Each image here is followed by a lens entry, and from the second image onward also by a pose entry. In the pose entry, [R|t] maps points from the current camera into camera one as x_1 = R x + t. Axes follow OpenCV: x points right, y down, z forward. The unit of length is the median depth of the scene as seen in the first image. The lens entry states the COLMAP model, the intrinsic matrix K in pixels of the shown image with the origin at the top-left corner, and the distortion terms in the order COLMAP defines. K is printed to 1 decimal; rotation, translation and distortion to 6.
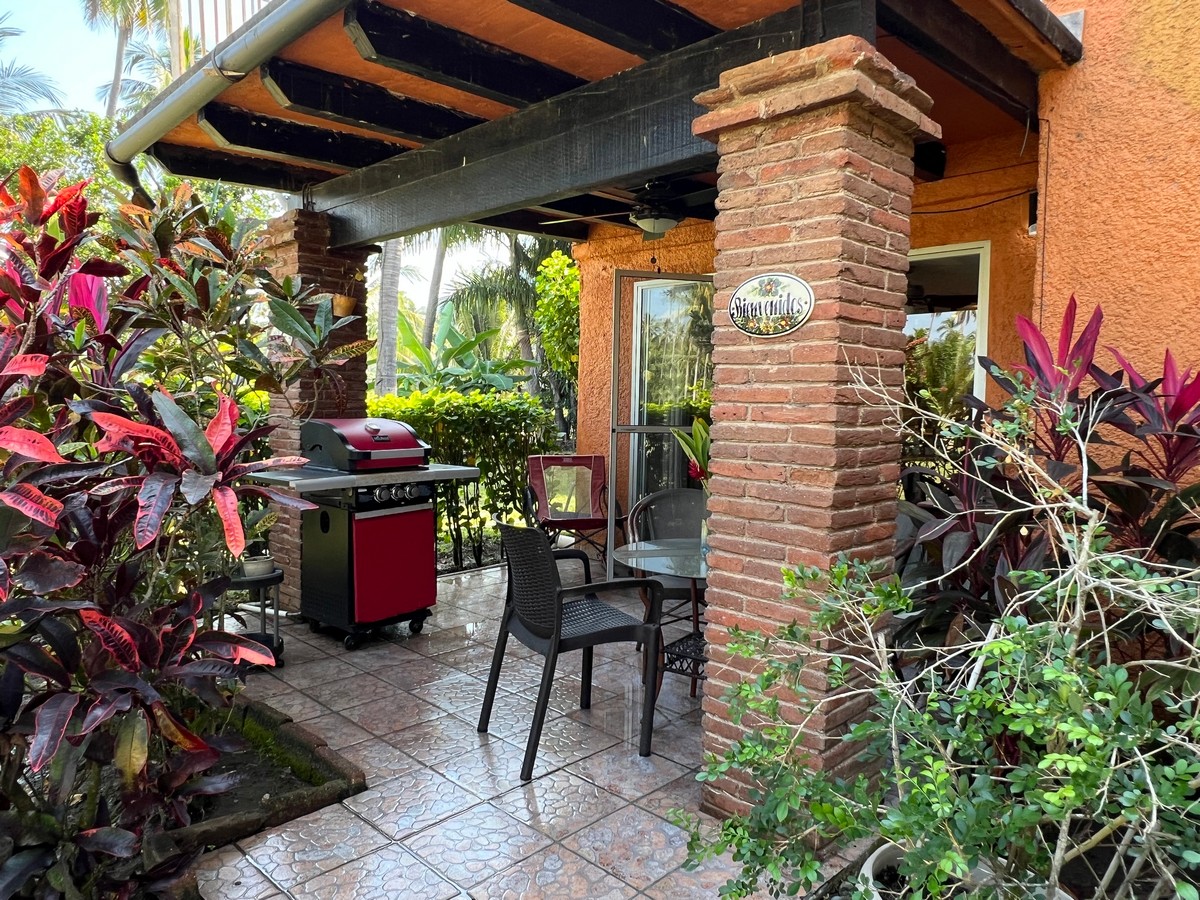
lens RADIAL K [[769.7, 0, 602.7], [0, 769.7, 451.1], [0, 0, 1]] dist [0.001142, 0.002436]
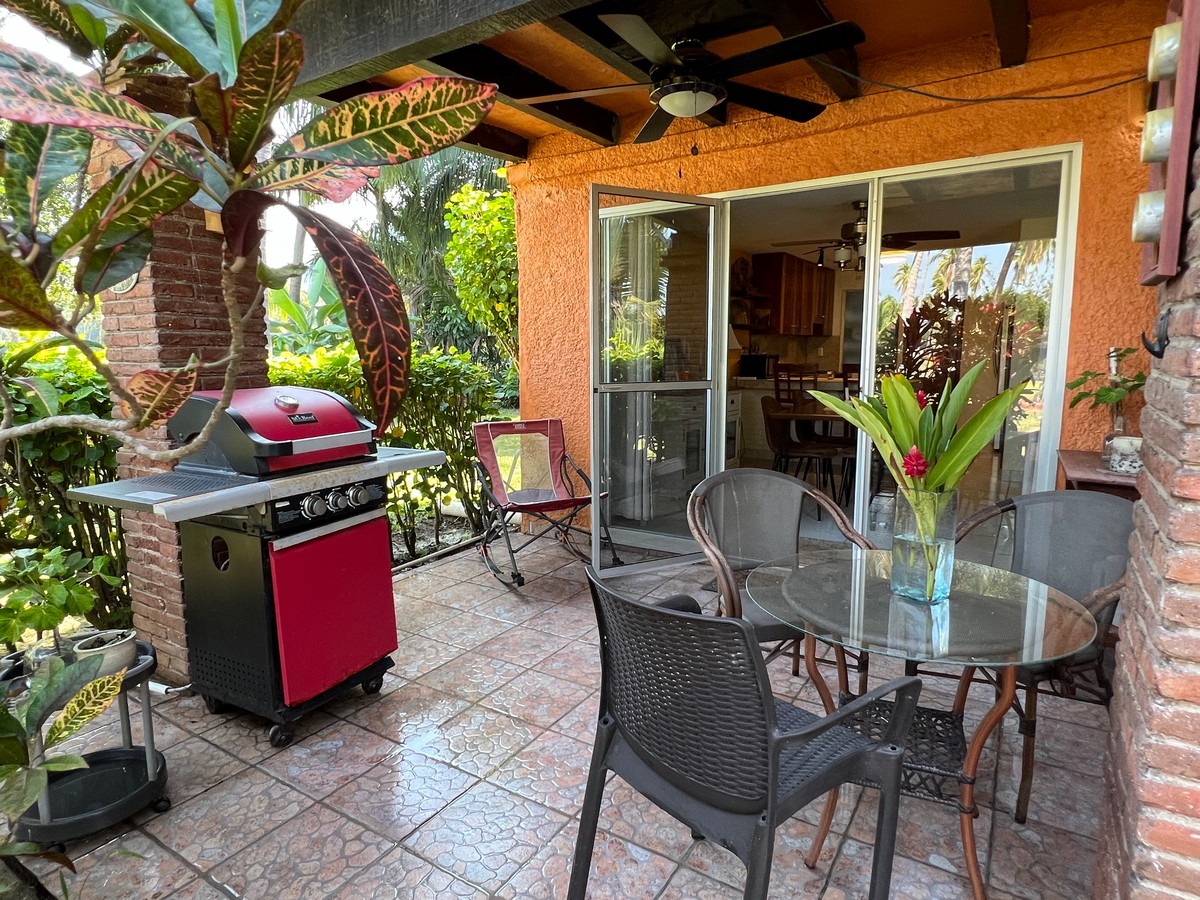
lens RADIAL K [[672.2, 0, 597.5], [0, 672.2, 449.0], [0, 0, 1]] dist [-0.000851, 0.001392]
pose [[0.979841, -0.052158, 0.192850, -0.147850], [0.037746, 0.996264, 0.077669, -0.024615], [-0.196181, -0.068824, 0.978149, 0.374922]]
